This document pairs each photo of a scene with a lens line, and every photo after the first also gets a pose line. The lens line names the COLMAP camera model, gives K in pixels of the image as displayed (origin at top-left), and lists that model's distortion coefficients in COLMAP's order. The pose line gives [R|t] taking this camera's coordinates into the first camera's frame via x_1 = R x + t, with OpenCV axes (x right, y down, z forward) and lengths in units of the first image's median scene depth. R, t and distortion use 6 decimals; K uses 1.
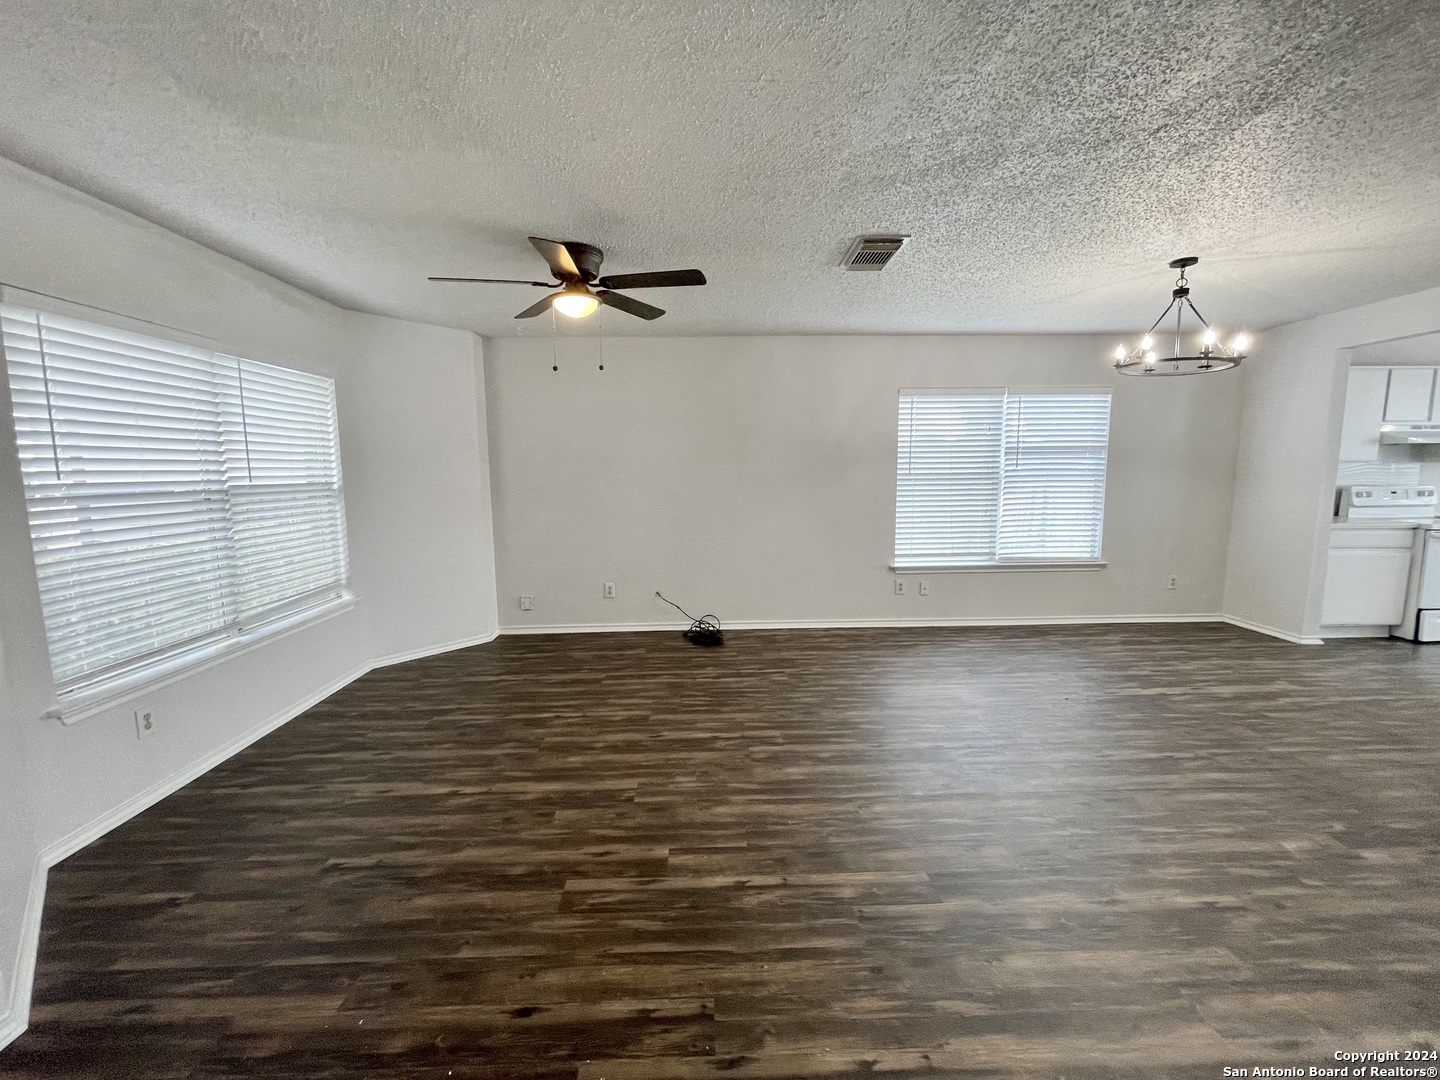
lens RADIAL K [[584.2, 0, 711.1], [0, 584.2, 540.0], [0, 0, 1]] dist [0.003390, -0.000087]
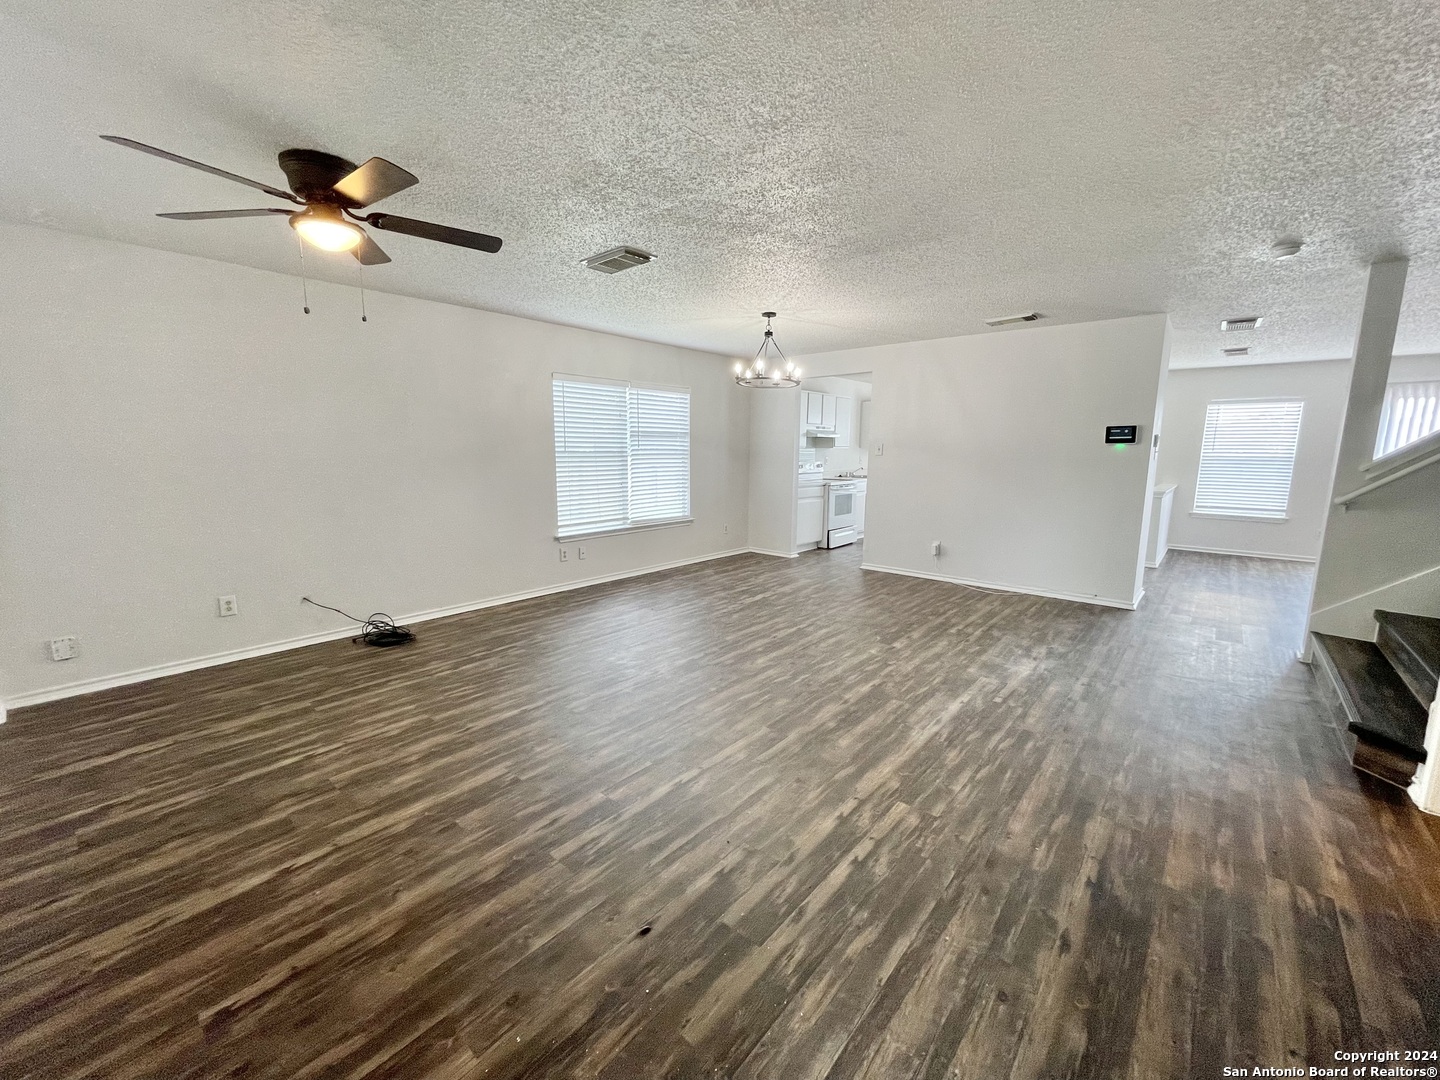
lens RADIAL K [[584.2, 0, 715.3], [0, 584.2, 539.5], [0, 0, 1]] dist [0.003390, -0.000087]
pose [[0.674760, -0.101164, 0.731071, -0.397706], [0.077370, 0.994799, 0.066248, 0.001467], [-0.733971, 0.011861, 0.679078, 0.056796]]
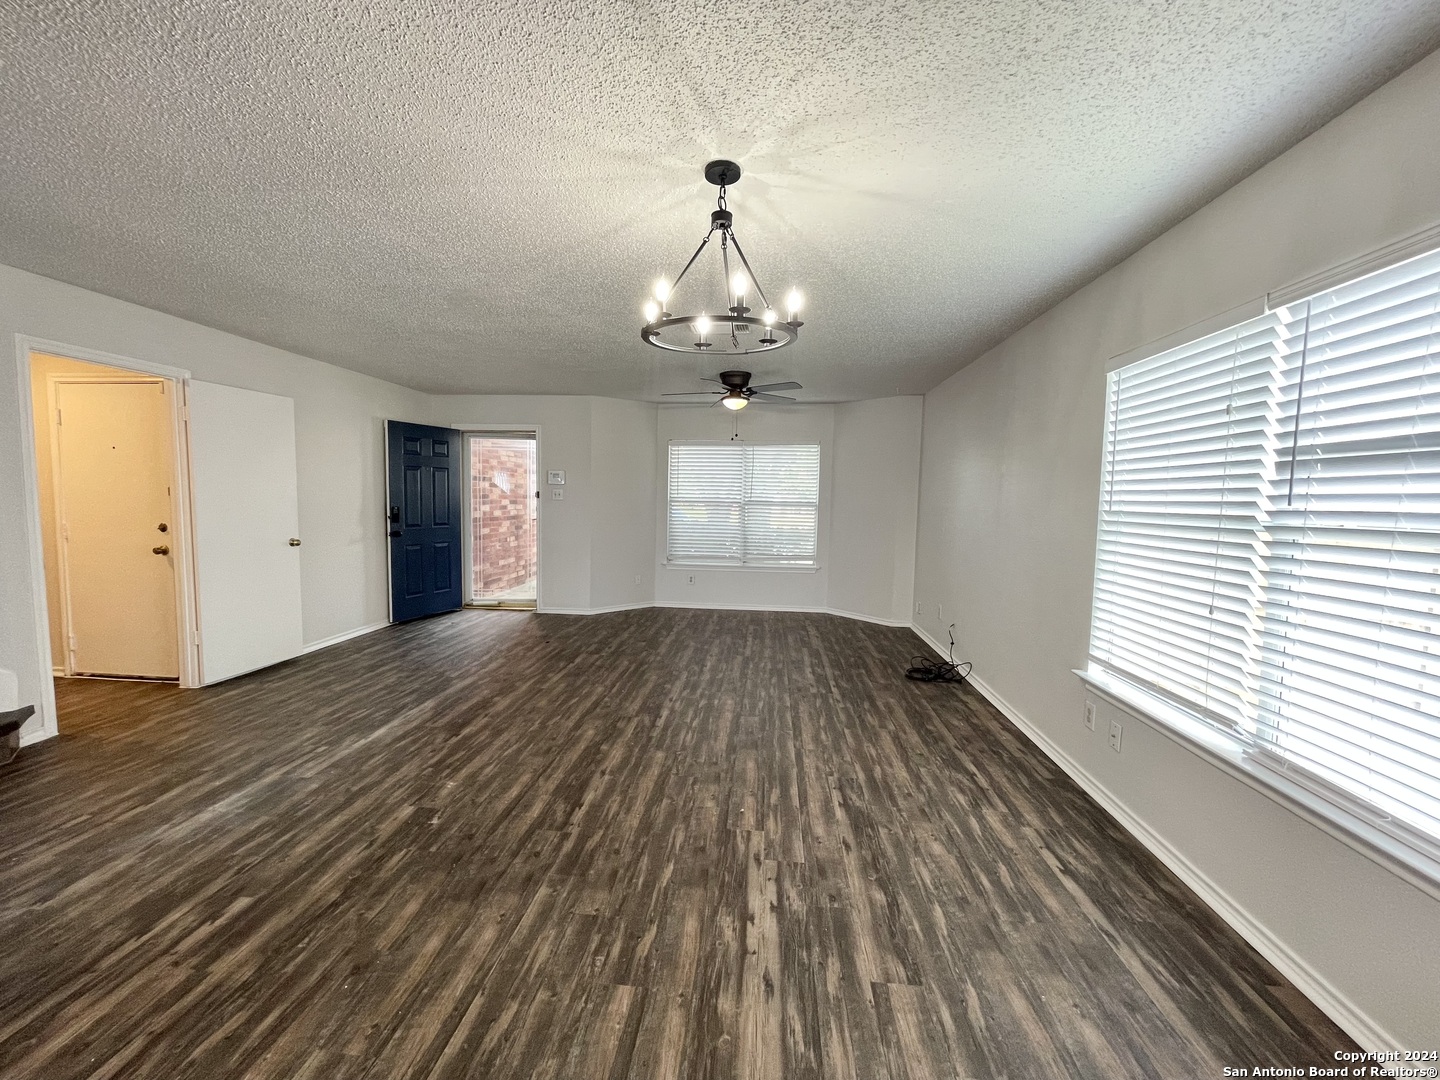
lens RADIAL K [[584.2, 0, 714.2], [0, 584.2, 543.8], [0, 0, 1]] dist [0.003390, -0.000087]
pose [[-0.127536, 0.089152, -0.987819, 1.244515], [-0.135059, 0.985114, 0.106346, -0.124584], [0.982595, 0.146977, -0.113597, 0.954564]]
